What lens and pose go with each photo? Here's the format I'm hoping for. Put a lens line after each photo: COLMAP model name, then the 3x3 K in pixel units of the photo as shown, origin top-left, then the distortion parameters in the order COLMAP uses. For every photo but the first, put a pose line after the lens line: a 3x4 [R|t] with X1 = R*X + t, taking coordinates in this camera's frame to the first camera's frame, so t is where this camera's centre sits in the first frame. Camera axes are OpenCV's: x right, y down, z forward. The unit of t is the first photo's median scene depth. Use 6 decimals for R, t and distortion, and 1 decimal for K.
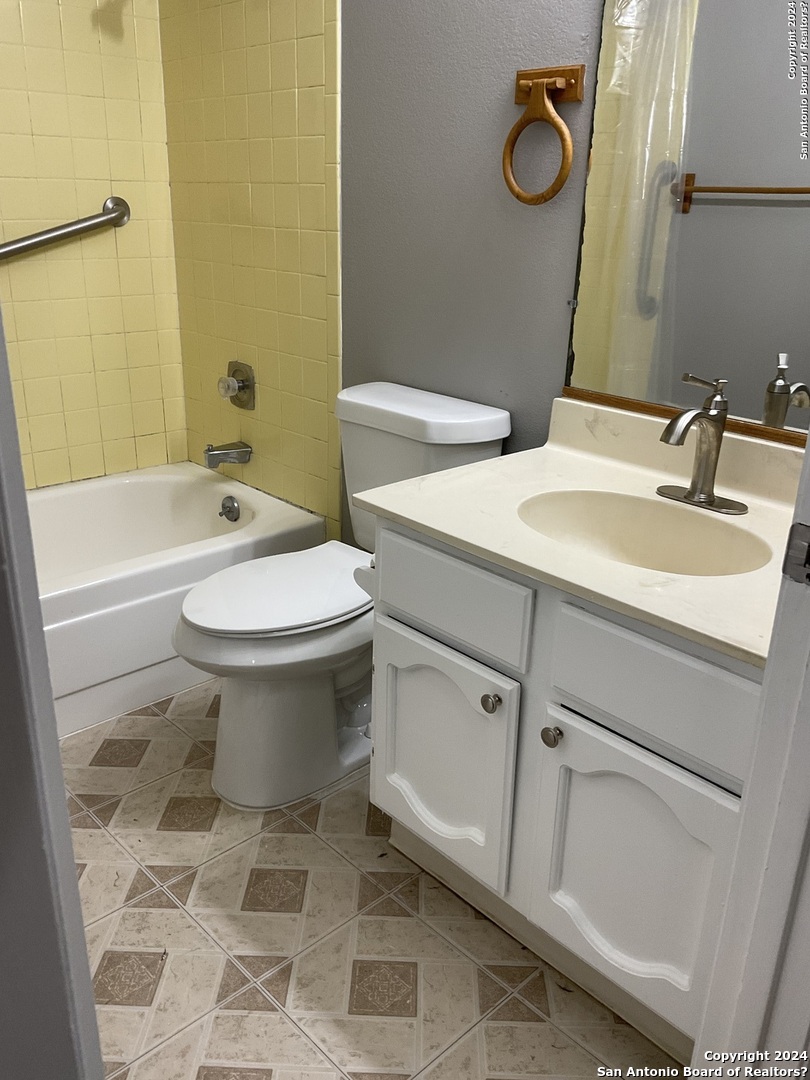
lens RADIAL K [[899.0, 0, 409.4], [0, 899.0, 541.1], [0, 0, 1]] dist [0.099215, -0.173741]
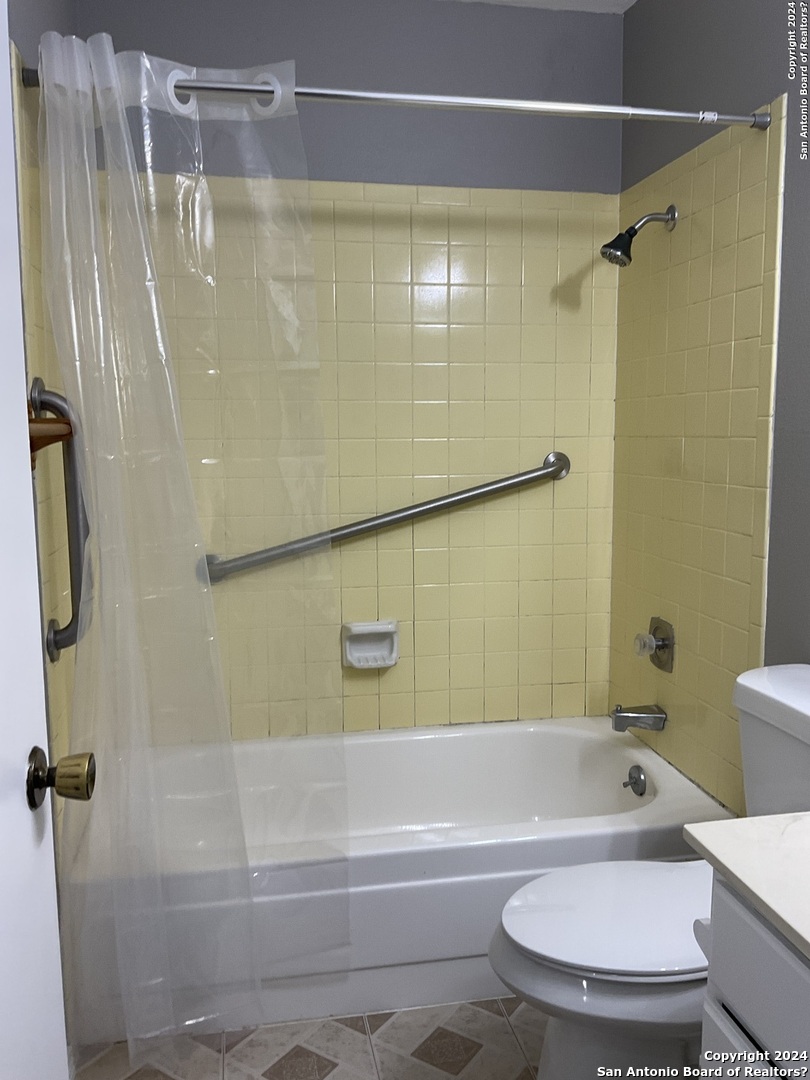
lens RADIAL K [[899.0, 0, 403.6], [0, 899.0, 539.9], [0, 0, 1]] dist [0.099215, -0.173741]
pose [[0.835534, 0.038888, -0.548060, 0.091443], [-0.168560, 0.967534, -0.188324, -0.059353], [0.522943, 0.249732, 0.814963, 0.101883]]
